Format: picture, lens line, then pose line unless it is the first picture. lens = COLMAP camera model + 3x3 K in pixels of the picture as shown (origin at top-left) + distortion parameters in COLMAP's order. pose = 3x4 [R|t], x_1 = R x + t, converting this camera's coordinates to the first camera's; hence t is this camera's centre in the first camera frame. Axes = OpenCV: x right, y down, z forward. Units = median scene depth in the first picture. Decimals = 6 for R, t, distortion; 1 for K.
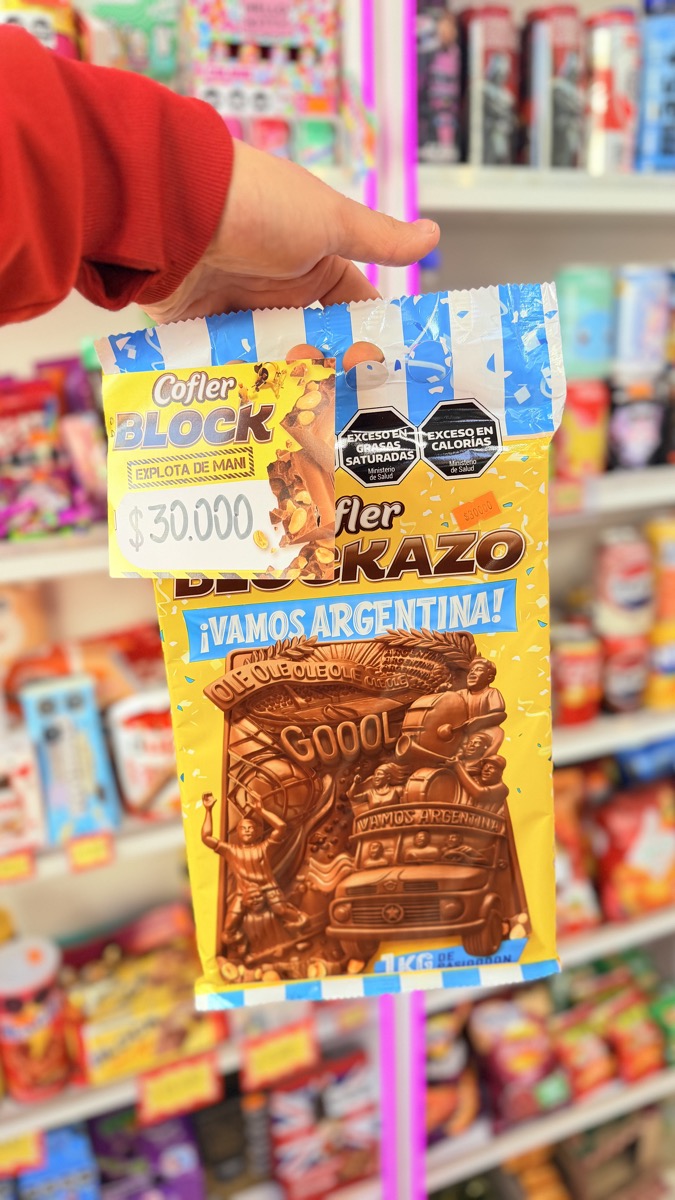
lens RADIAL K [[864.8, 0, 337.8], [0, 864.8, 594.8], [0, 0, 1]] dist [0.002624, -0.022744]
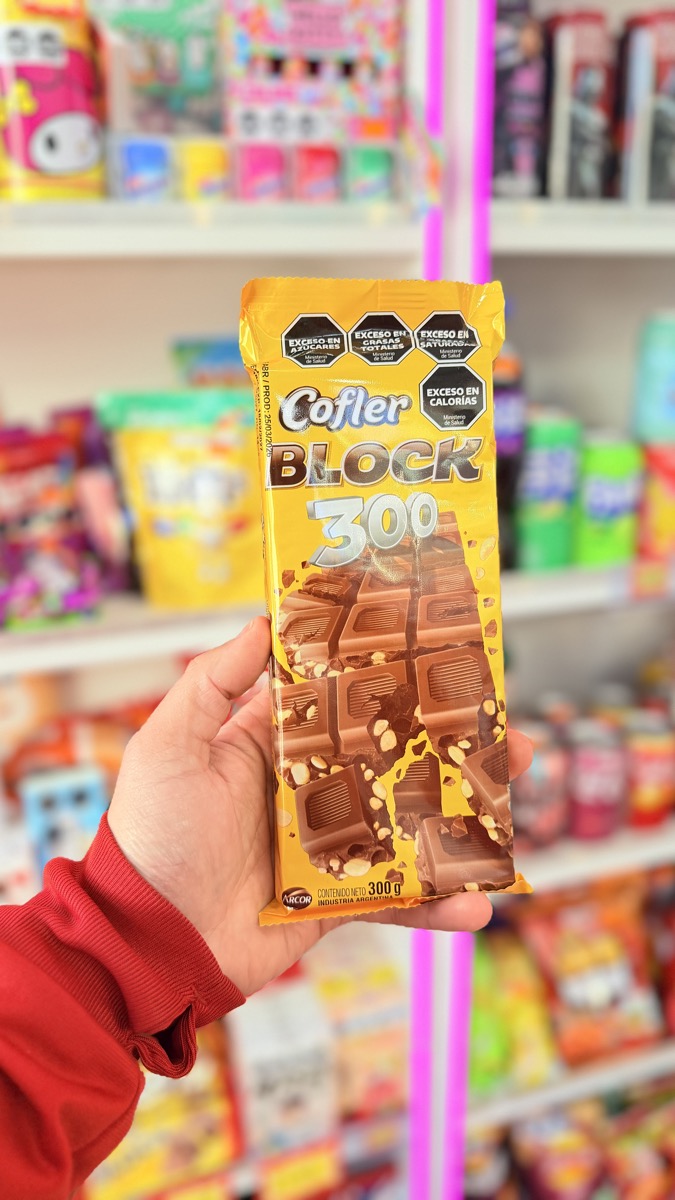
lens RADIAL K [[869.0, 0, 340.2], [0, 869.0, 595.3], [0, 0, 1]] dist [-0.012805, -0.009962]
pose [[0.998080, 0.032161, -0.052940, 0.003413], [-0.031443, 0.999403, 0.014345, -0.116630], [0.053370, -0.012653, 0.998495, 0.138930]]
